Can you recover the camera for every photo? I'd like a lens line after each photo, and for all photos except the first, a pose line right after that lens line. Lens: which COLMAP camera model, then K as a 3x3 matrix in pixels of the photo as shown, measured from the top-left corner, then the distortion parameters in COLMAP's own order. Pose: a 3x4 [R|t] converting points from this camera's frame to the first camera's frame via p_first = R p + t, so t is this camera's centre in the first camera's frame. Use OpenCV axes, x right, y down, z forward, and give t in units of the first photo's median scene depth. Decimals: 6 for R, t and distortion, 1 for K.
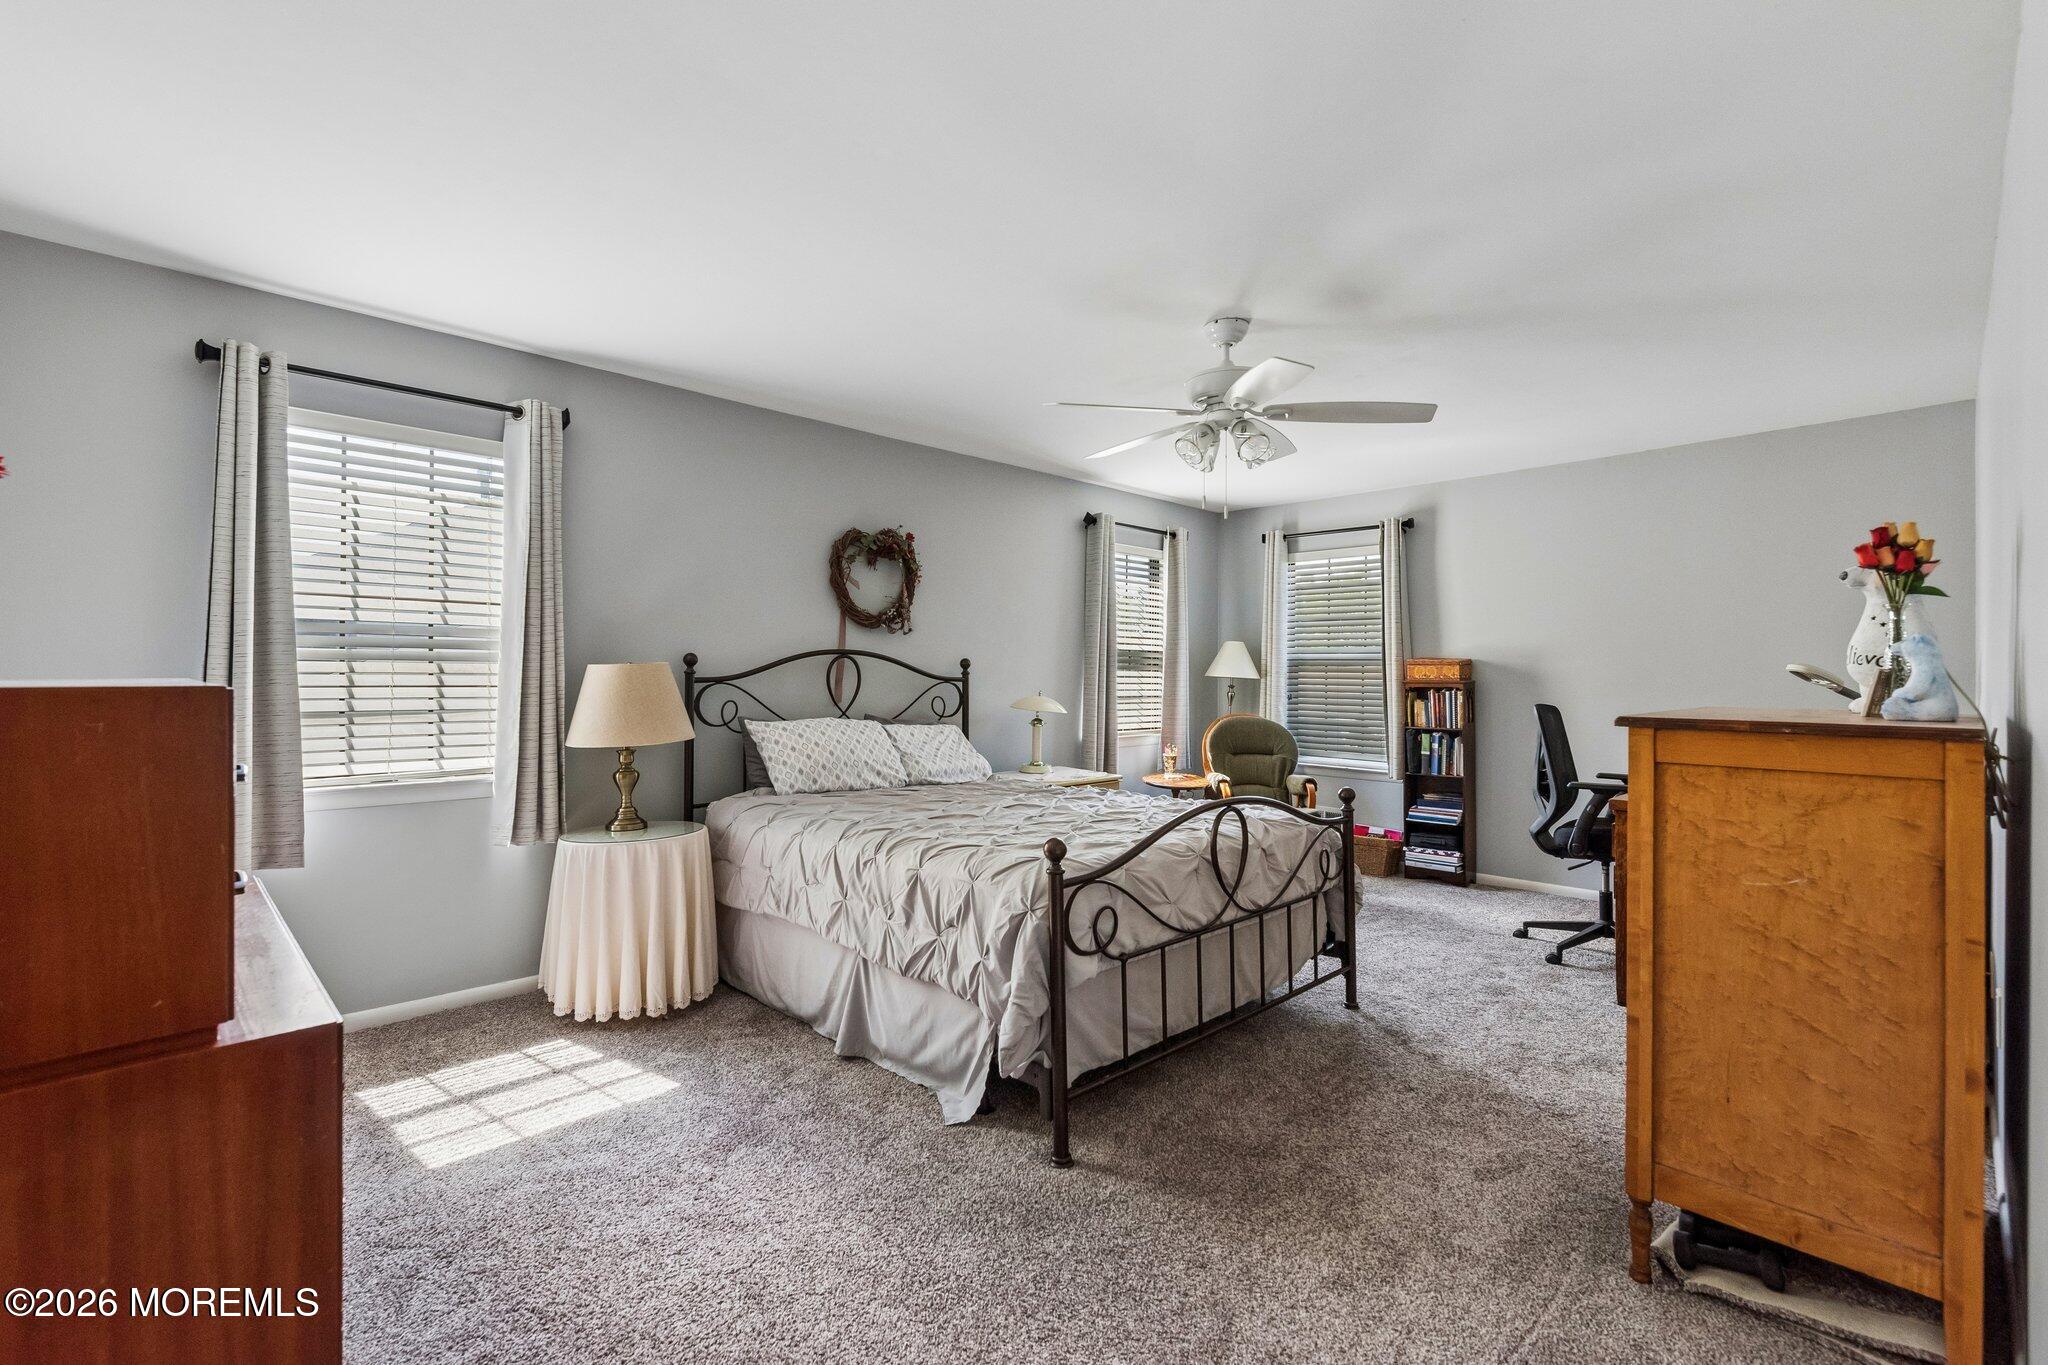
lens RADIAL K [[905.0, 0, 1015.5], [0, 905.0, 665.3], [0, 0, 1]] dist [0.000047, -0.000206]
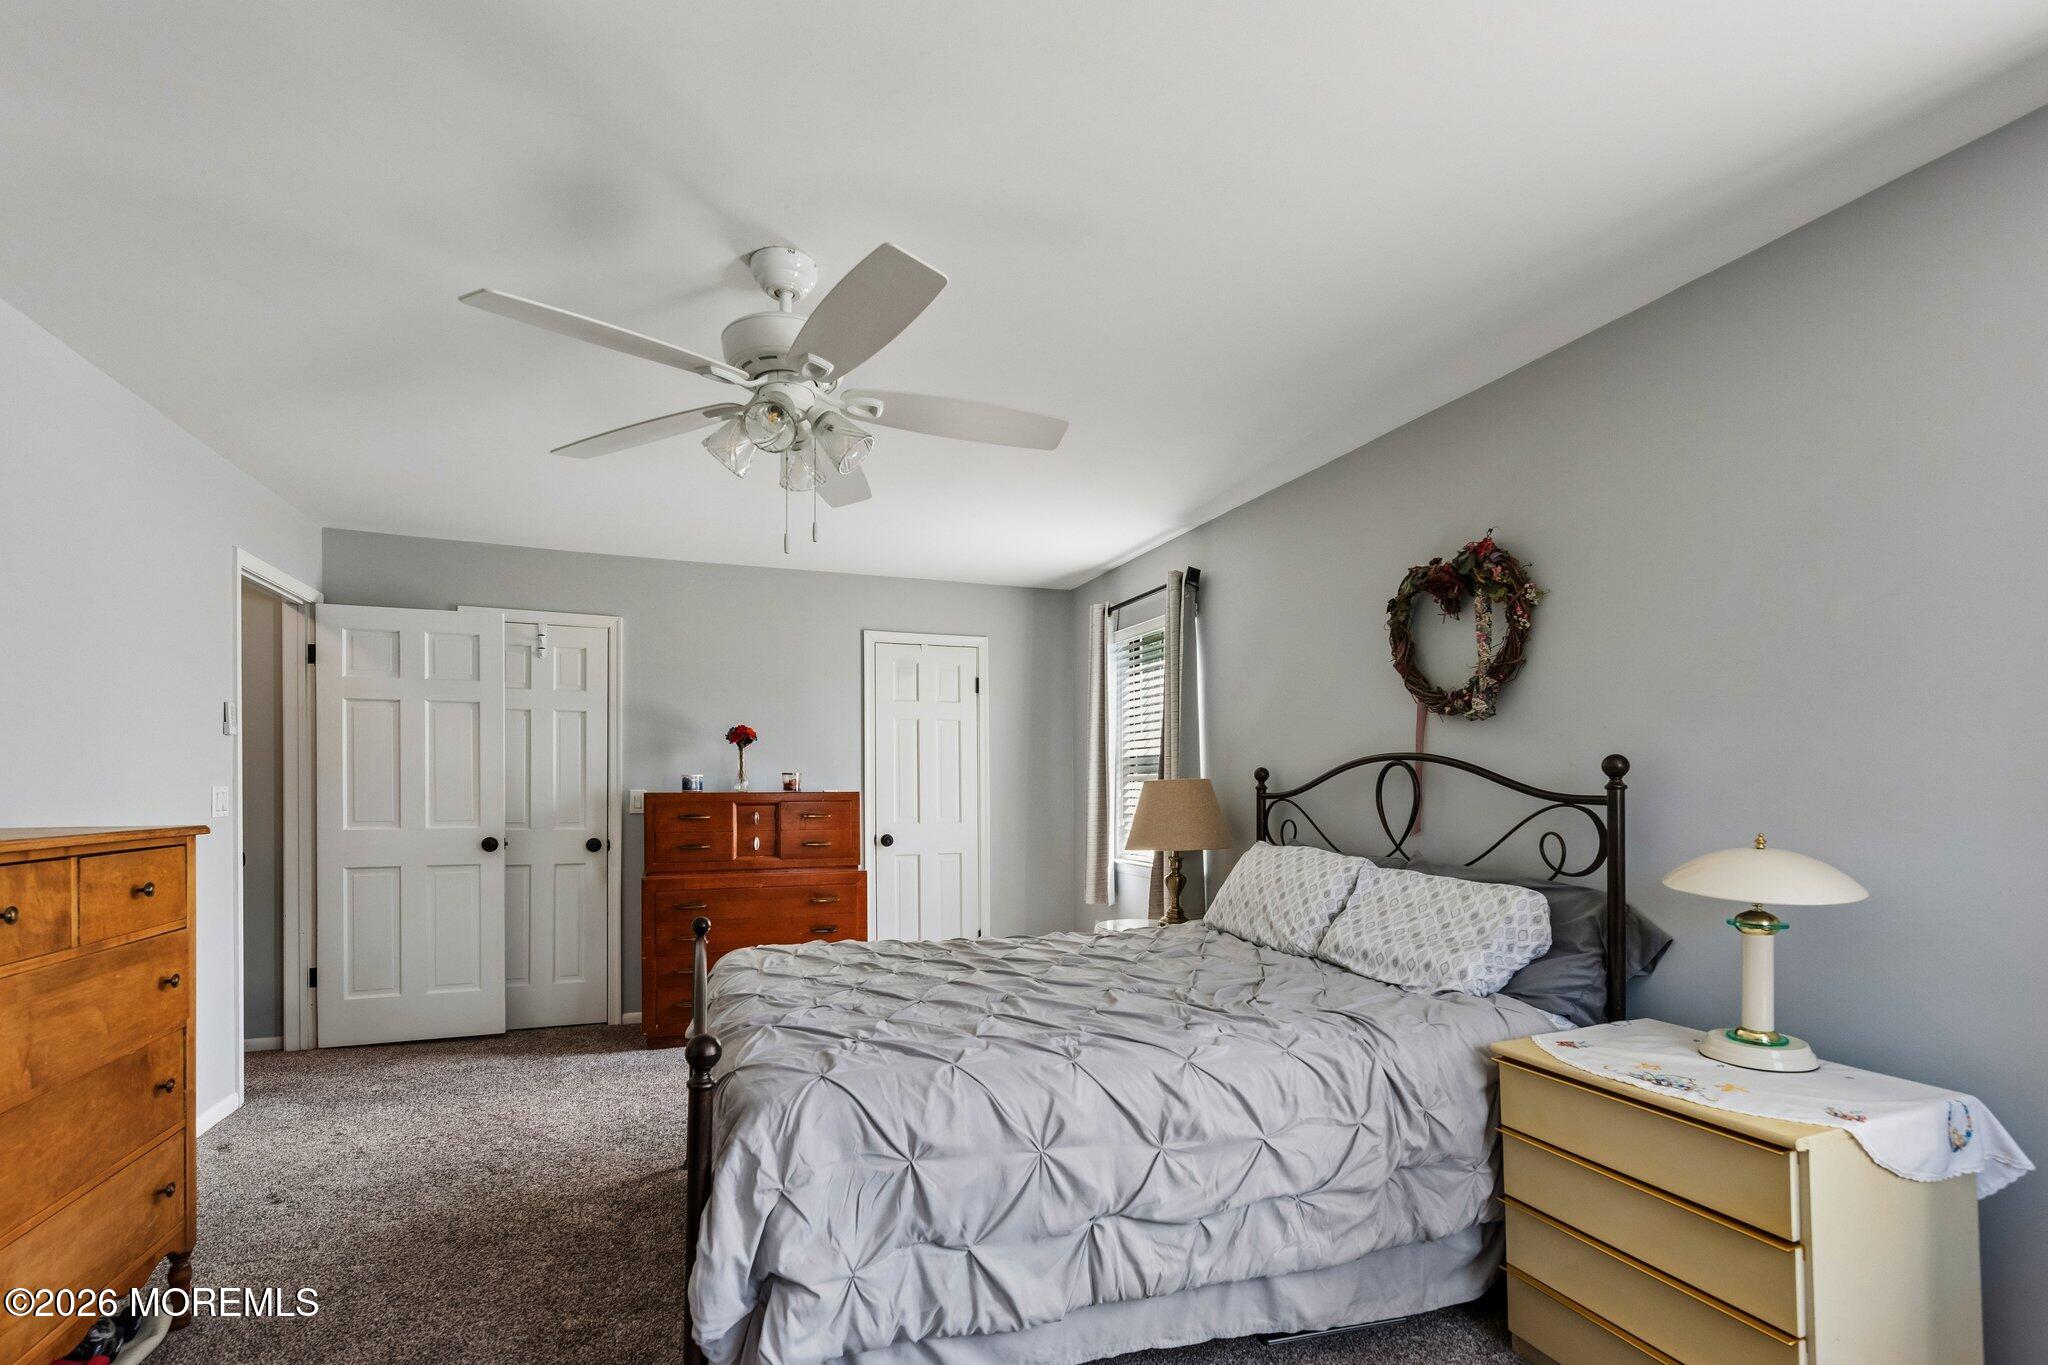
lens RADIAL K [[973.3, 0, 1019.3], [0, 973.3, 791.6], [0, 0, 1]] dist [-0.000238, -0.000075]
pose [[-0.429115, -0.007561, -0.903218, 0.568844], [-0.001026, 0.999968, -0.007884, 0.017008], [0.903249, -0.002456, -0.429109, 1.033477]]
